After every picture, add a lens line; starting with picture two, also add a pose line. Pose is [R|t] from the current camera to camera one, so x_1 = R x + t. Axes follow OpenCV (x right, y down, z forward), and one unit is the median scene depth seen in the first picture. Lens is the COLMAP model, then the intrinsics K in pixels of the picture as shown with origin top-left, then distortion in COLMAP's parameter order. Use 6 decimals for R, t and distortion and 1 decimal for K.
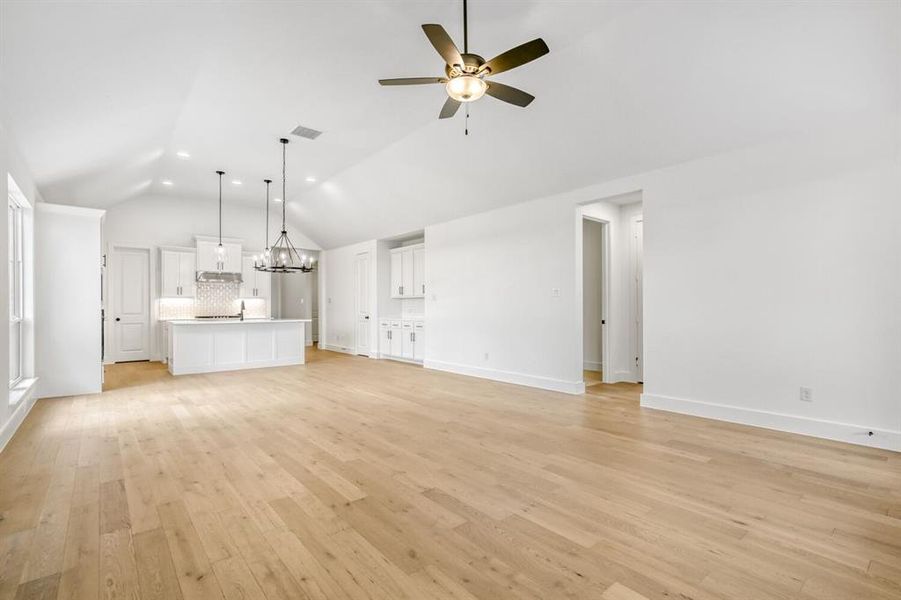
lens RADIAL K [[418.8, 0, 450.5], [0, 418.8, 300.0], [0, 0, 1]] dist [-0.014808, 0.000445]
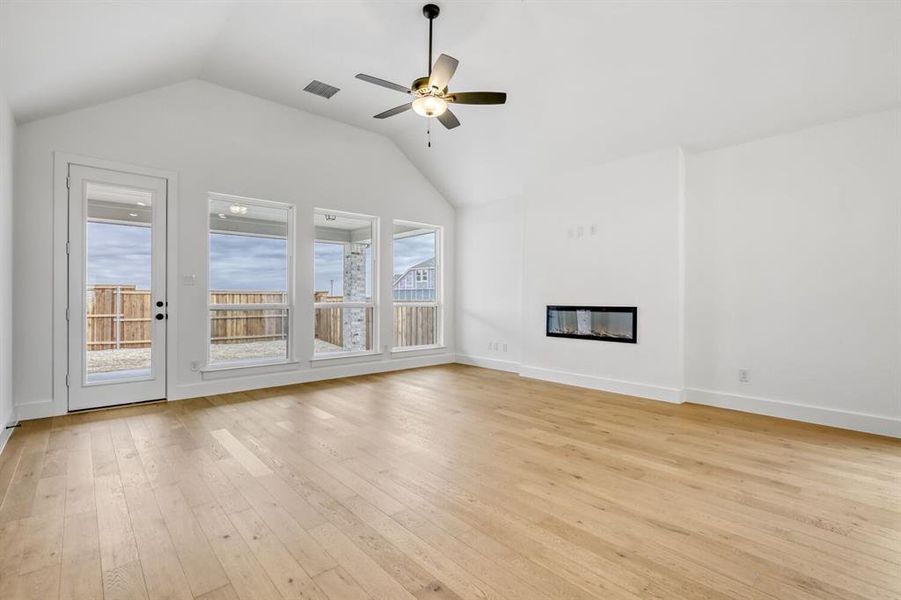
lens RADIAL K [[418.8, 0, 450.5], [0, 418.8, 300.0], [0, 0, 1]] dist [-0.014808, 0.000445]
pose [[-0.998897, 0.003520, -0.046822, 0.022242], [0.003575, 0.999993, -0.001091, 0.023273], [0.046818, -0.001257, -0.998903, 1.711500]]
